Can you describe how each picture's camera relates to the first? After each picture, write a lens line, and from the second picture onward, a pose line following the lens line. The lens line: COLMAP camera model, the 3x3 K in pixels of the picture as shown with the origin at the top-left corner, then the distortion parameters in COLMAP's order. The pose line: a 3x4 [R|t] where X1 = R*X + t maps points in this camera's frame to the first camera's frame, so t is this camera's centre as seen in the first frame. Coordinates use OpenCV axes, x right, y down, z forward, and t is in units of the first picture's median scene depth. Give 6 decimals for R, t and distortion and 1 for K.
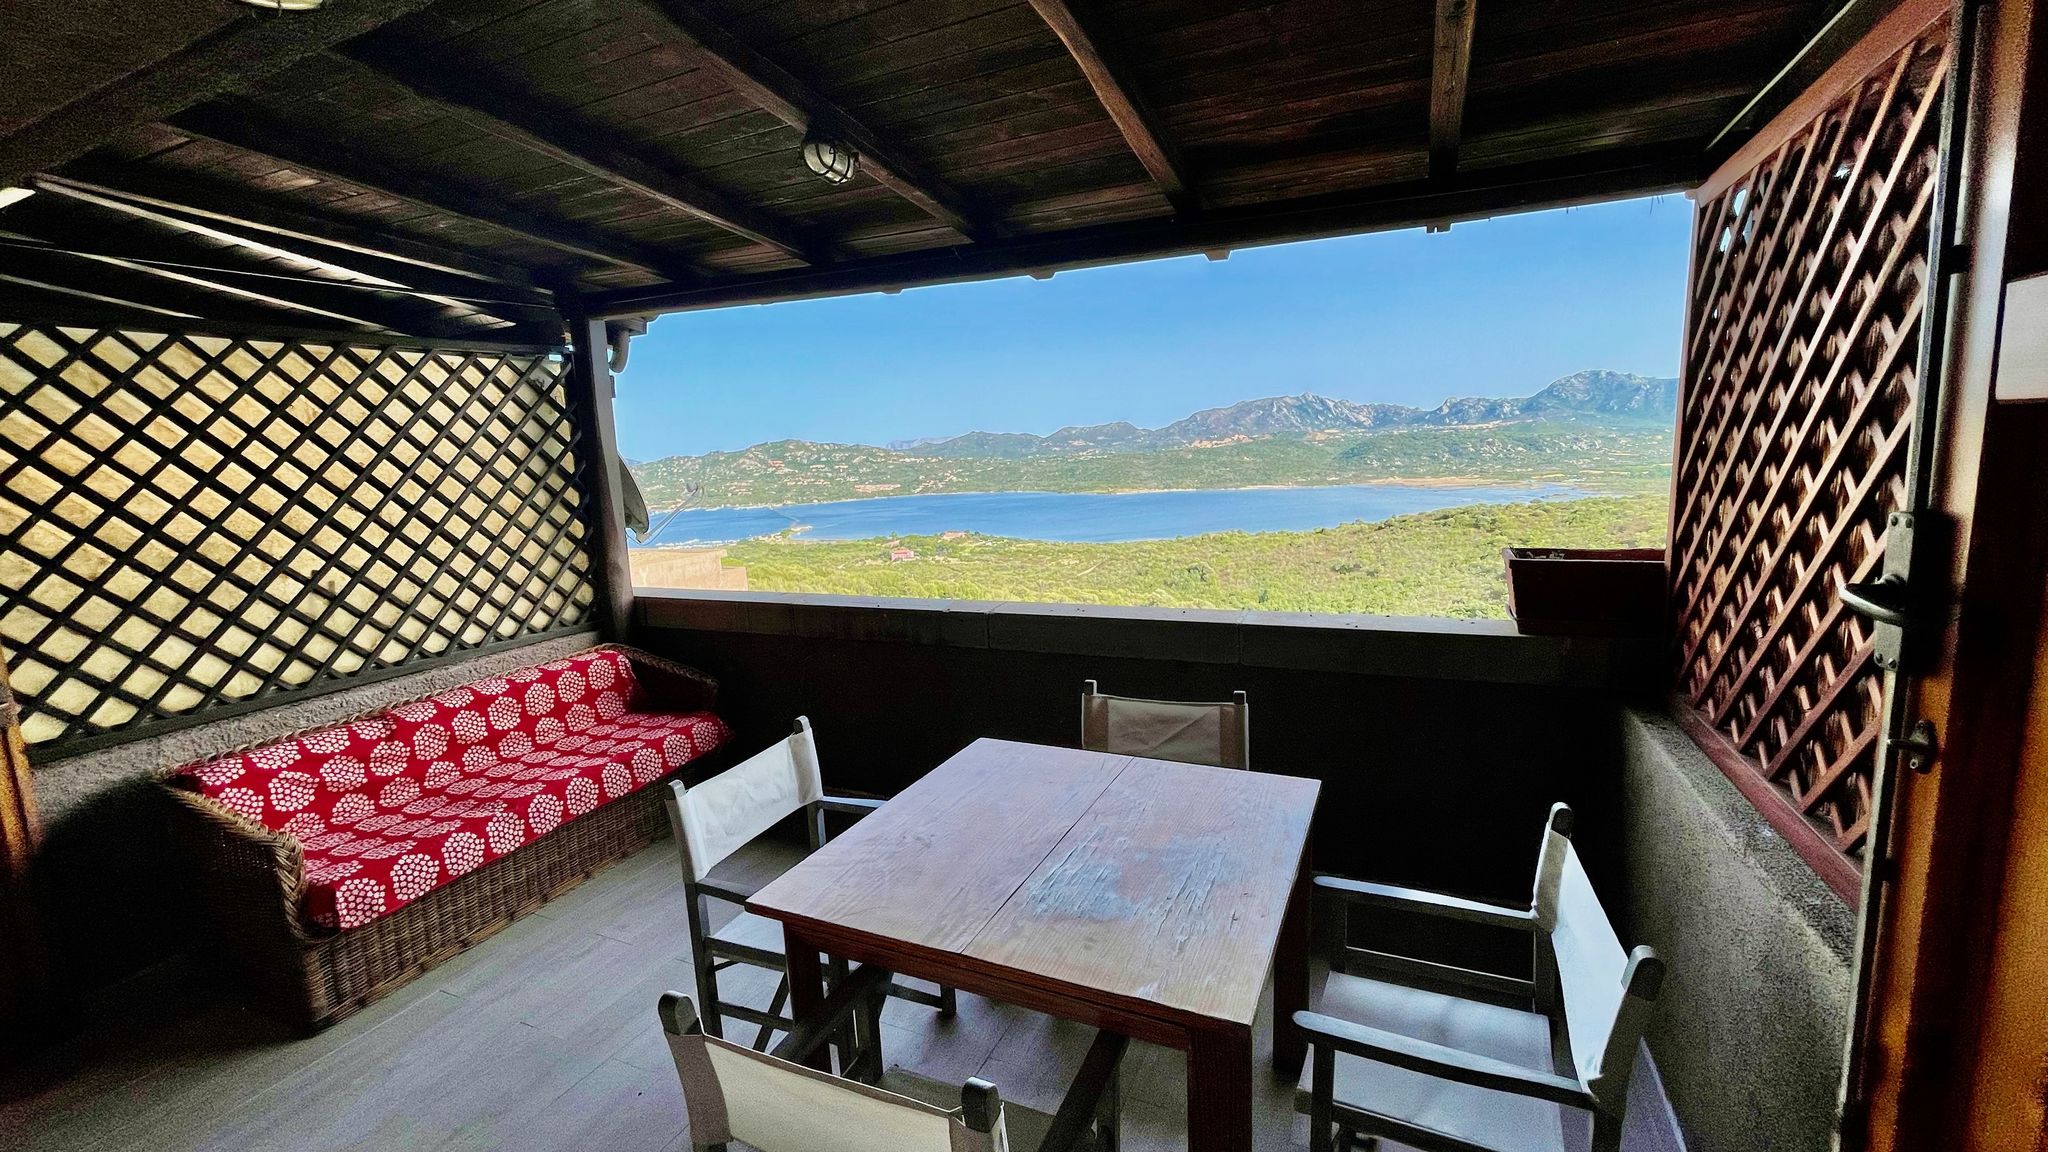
lens RADIAL K [[826.6, 0, 1026.6], [0, 826.6, 570.1], [0, 0, 1]] dist [-0.004518, 0.001708]
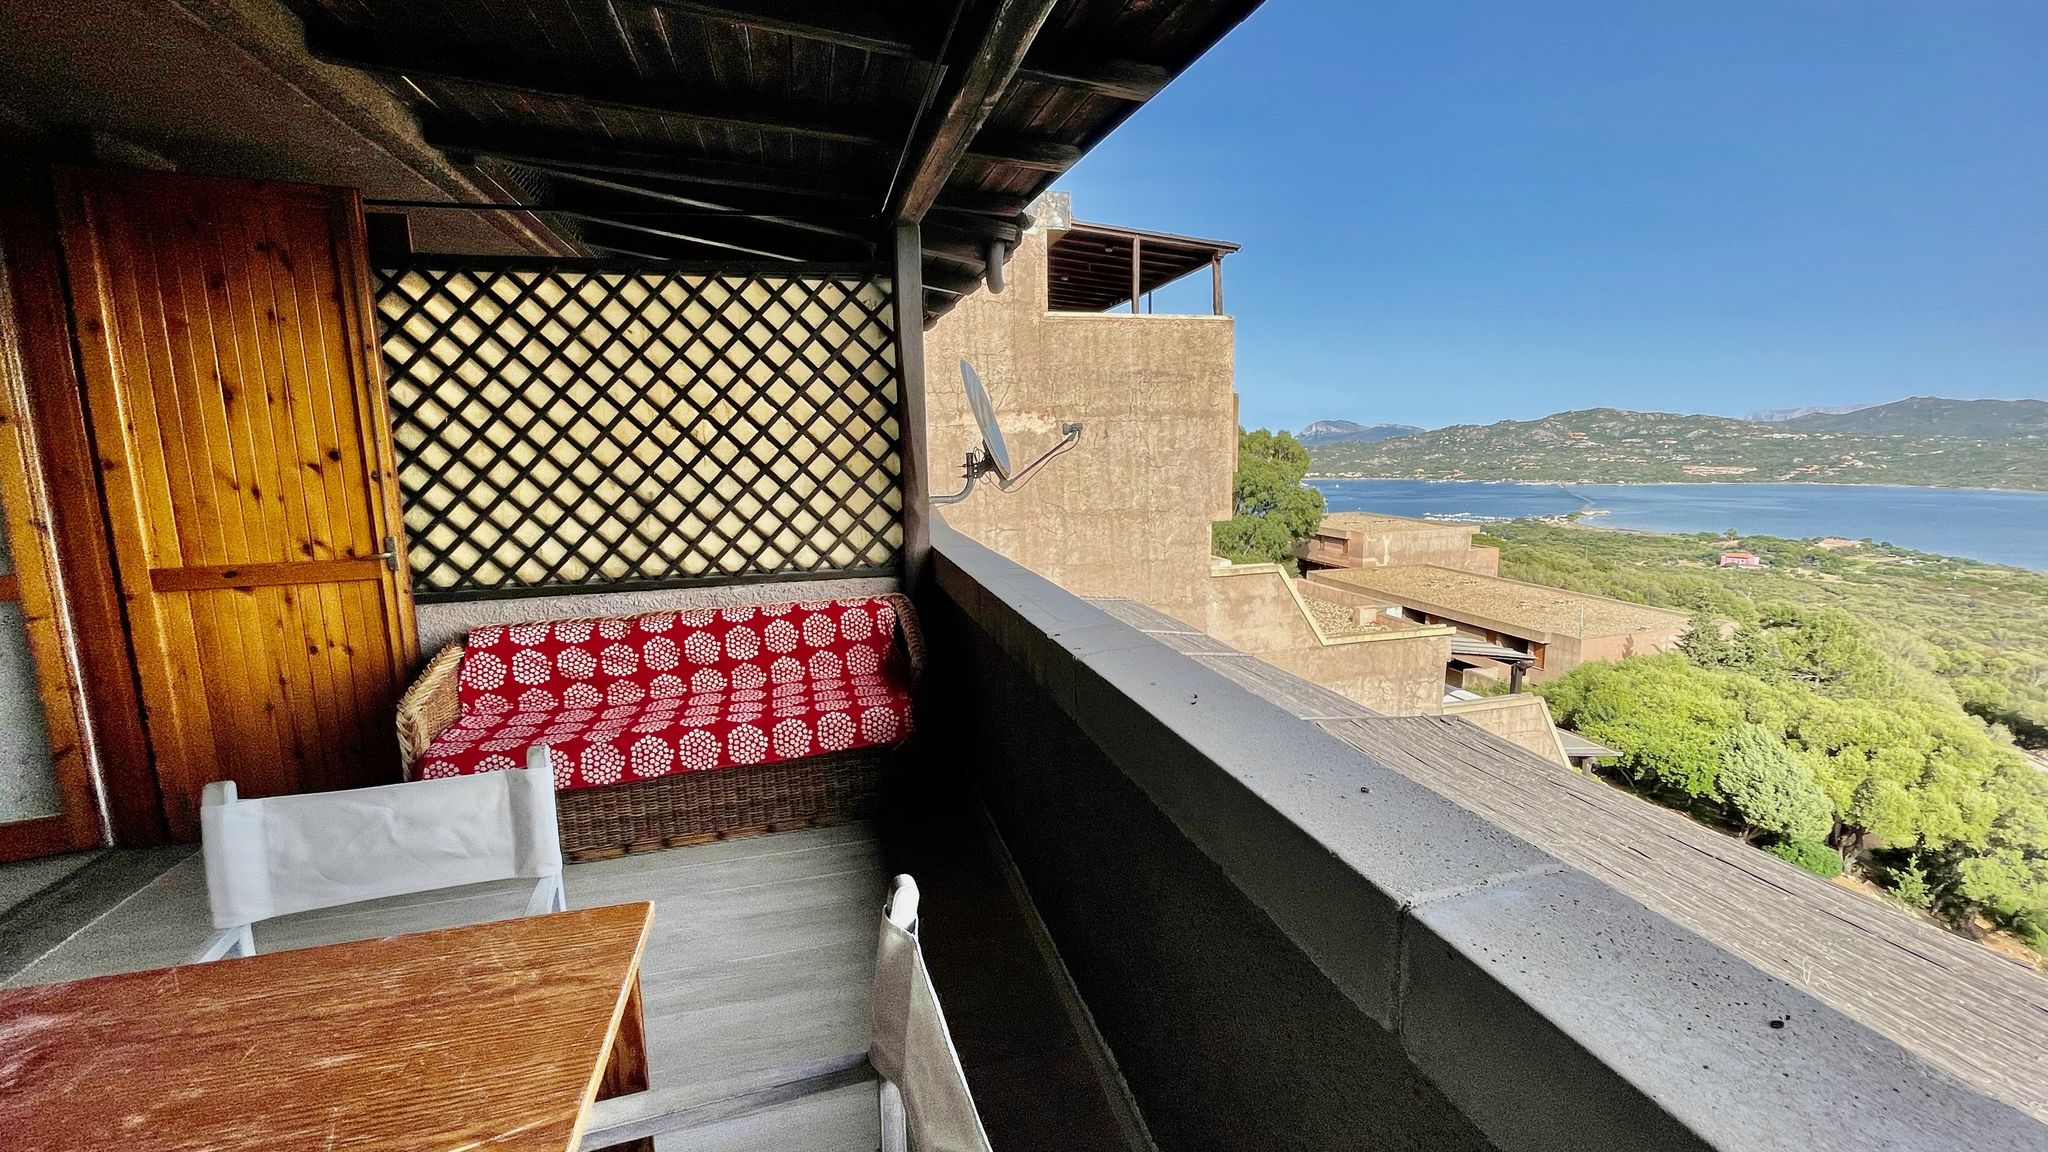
lens RADIAL K [[826.6, 0, 1028.1], [0, 826.6, 570.8], [0, 0, 1]] dist [-0.004518, 0.001708]
pose [[0.641789, 0.153468, -0.751369, 0.309464], [-0.123791, 0.987654, 0.095993, -0.046593], [0.756824, 0.031406, 0.652863, 0.619009]]
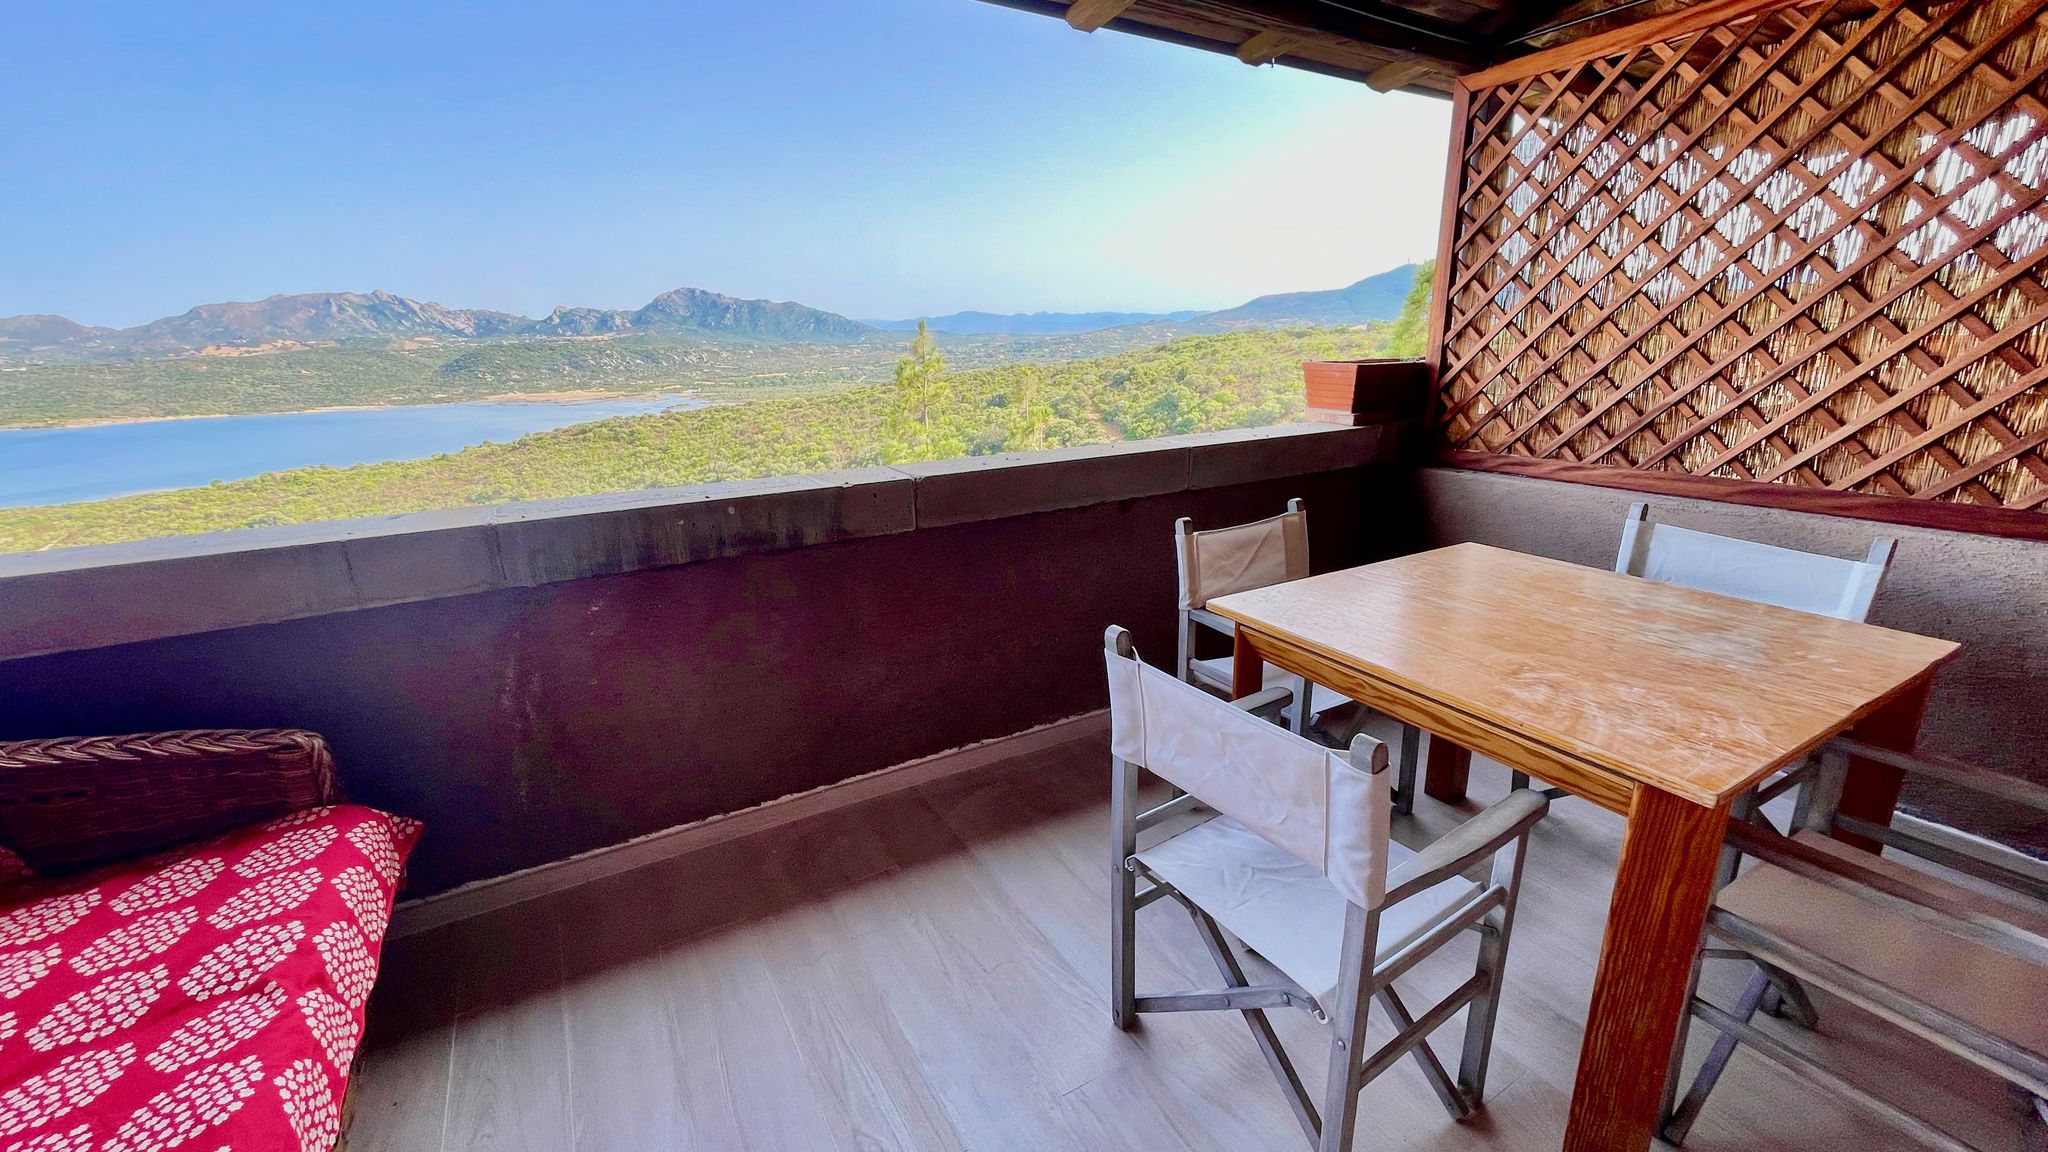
lens RADIAL K [[826.6, 0, 1029.8], [0, 826.6, 571.0], [0, 0, 1]] dist [-0.004518, 0.001708]
pose [[0.569602, -0.194199, 0.798649, -0.547600], [0.111026, 0.980960, 0.159345, 0.028517], [-0.814387, -0.002092, 0.580318, 0.510461]]
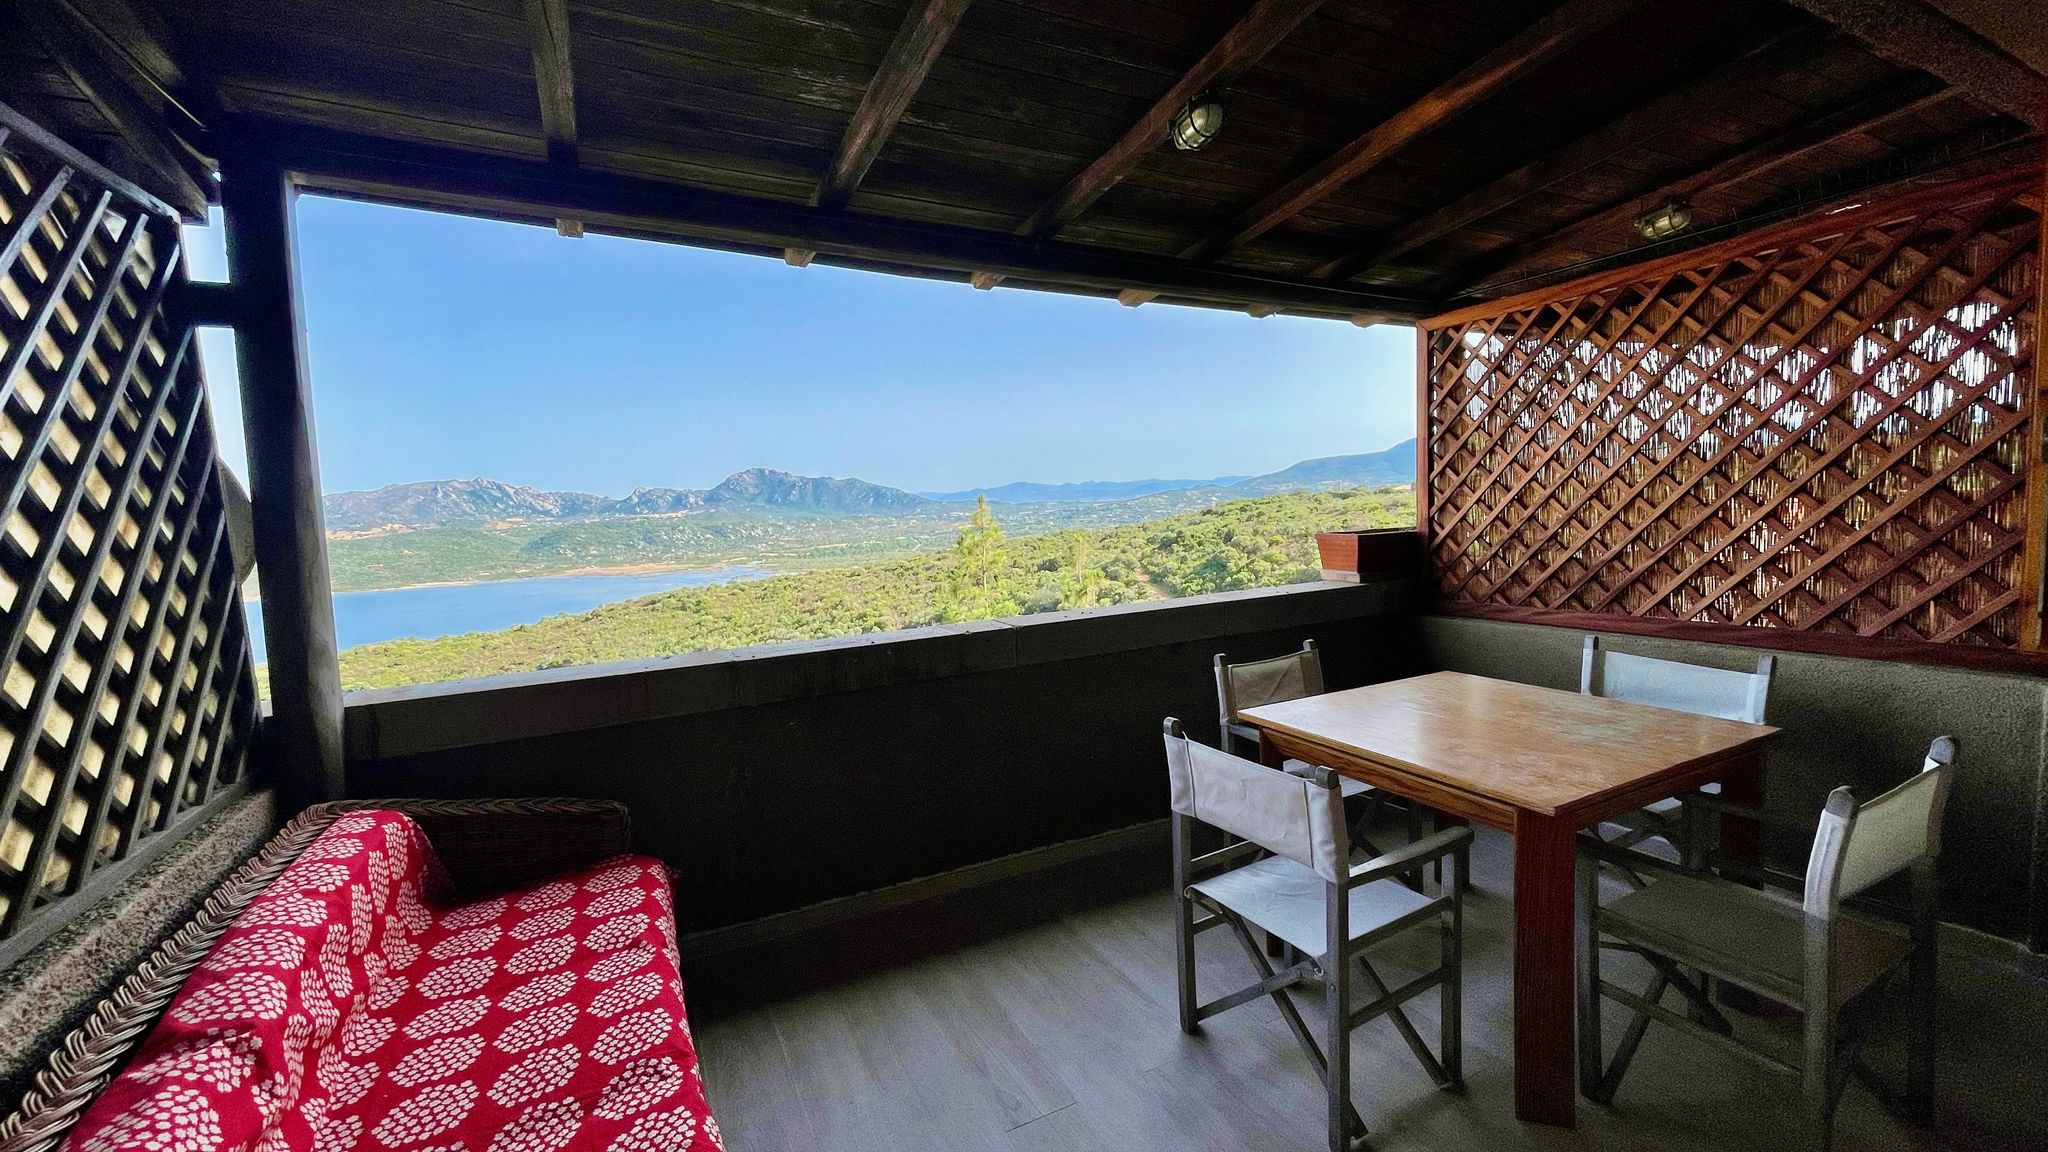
lens RADIAL K [[826.6, 0, 1027.9], [0, 826.6, 574.0], [0, 0, 1]] dist [-0.004518, 0.001708]
pose [[0.618904, -0.049855, 0.783883, -0.747233], [0.128853, 0.990908, -0.038713, 0.029423], [-0.774826, 0.124965, 0.619701, 0.399351]]
